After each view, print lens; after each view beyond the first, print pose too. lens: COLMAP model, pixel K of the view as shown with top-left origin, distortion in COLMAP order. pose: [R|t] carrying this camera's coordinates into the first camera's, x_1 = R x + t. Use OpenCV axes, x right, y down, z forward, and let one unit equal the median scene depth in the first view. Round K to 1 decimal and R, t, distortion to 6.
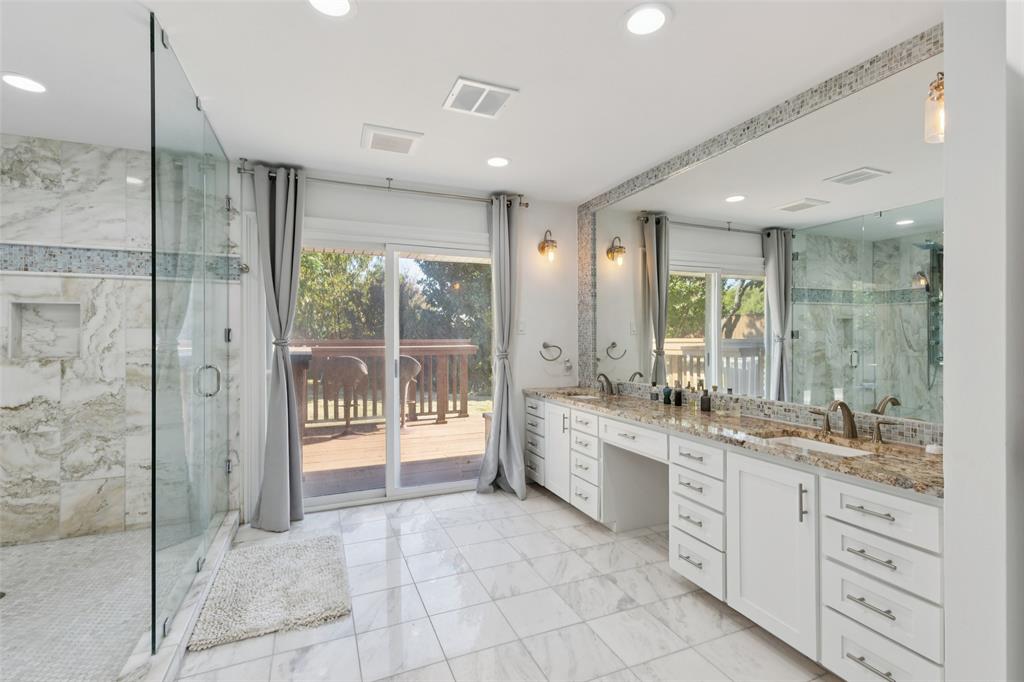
lens RADIAL K [[464.7, 0, 503.0], [0, 464.7, 339.2], [0, 0, 1]] dist [0.010840, 0.000229]
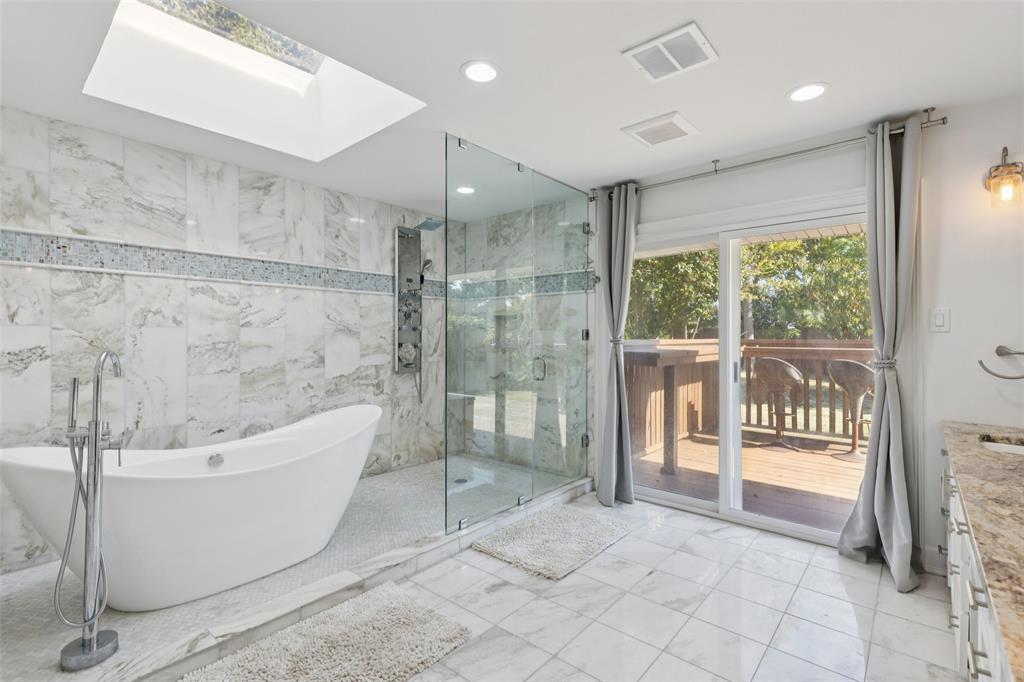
lens RADIAL K [[464.7, 0, 514.0], [0, 464.7, 336.5], [0, 0, 1]] dist [0.010840, 0.000229]
pose [[0.457967, 0.000475, -0.888969, 0.412430], [-0.005173, 0.999984, -0.002130, 0.000450], [0.888954, 0.005574, 0.457962, 0.258273]]
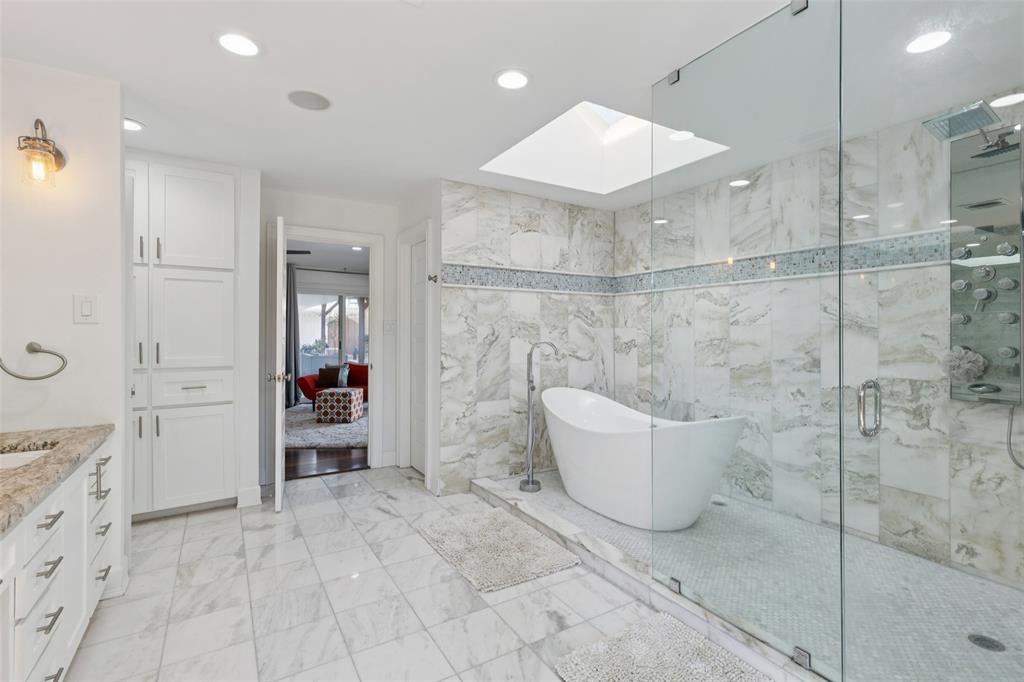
lens RADIAL K [[464.7, 0, 512.9], [0, 464.7, 334.0], [0, 0, 1]] dist [0.010840, 0.000229]
pose [[-0.983995, -0.000574, -0.178197, -0.072166], [-0.001854, 0.999974, 0.007019, -0.005664], [0.178189, 0.007237, -0.983970, 1.184949]]
